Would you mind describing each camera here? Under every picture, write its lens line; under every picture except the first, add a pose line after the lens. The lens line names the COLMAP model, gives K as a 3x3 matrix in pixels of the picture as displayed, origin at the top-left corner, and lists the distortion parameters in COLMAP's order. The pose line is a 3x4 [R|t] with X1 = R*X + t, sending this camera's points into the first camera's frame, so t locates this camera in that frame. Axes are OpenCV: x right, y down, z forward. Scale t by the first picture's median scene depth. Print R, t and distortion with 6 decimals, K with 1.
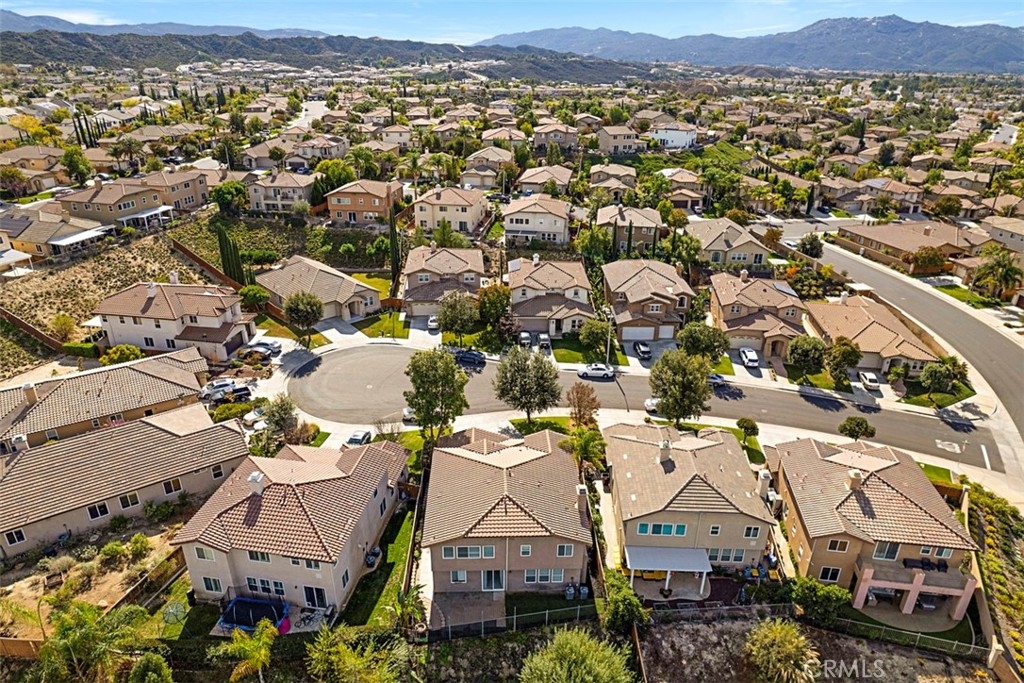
lens RADIAL K [[659.5, 0, 512.0], [0, 659.5, 341.5], [0, 0, 1]] dist [-0.079508, 0.070525]
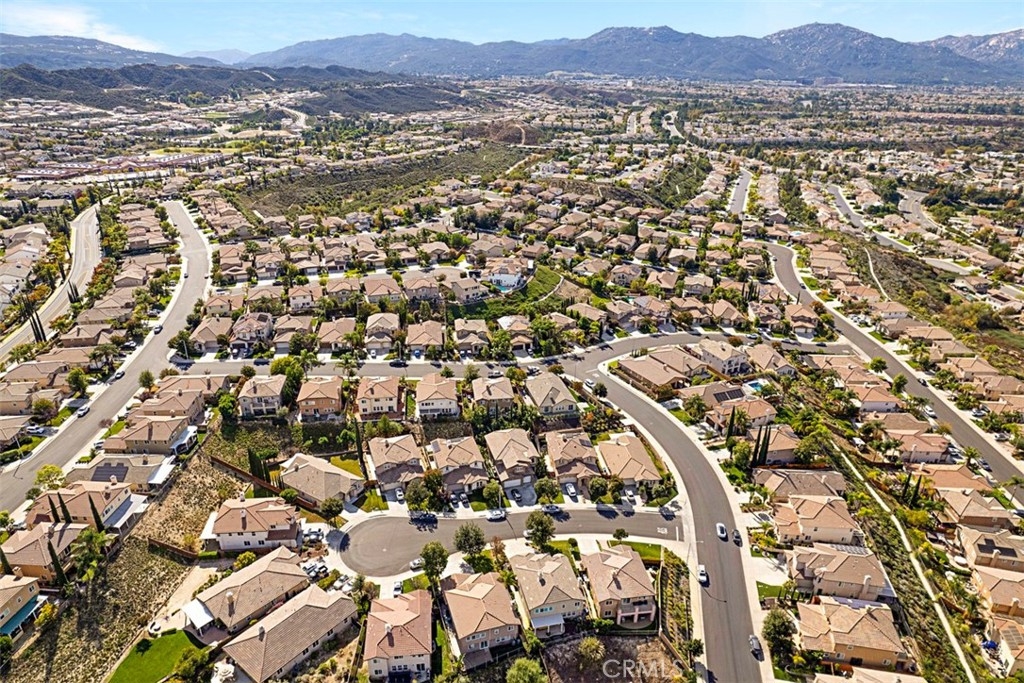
lens RADIAL K [[659.5, 0, 512.0], [0, 659.5, 341.5], [0, 0, 1]] dist [-0.079508, 0.070525]
pose [[0.962586, -0.113341, 0.246134, -0.224535], [0.111329, 0.993537, 0.022118, -0.463760], [-0.247050, 0.006111, 0.968983, -0.813036]]
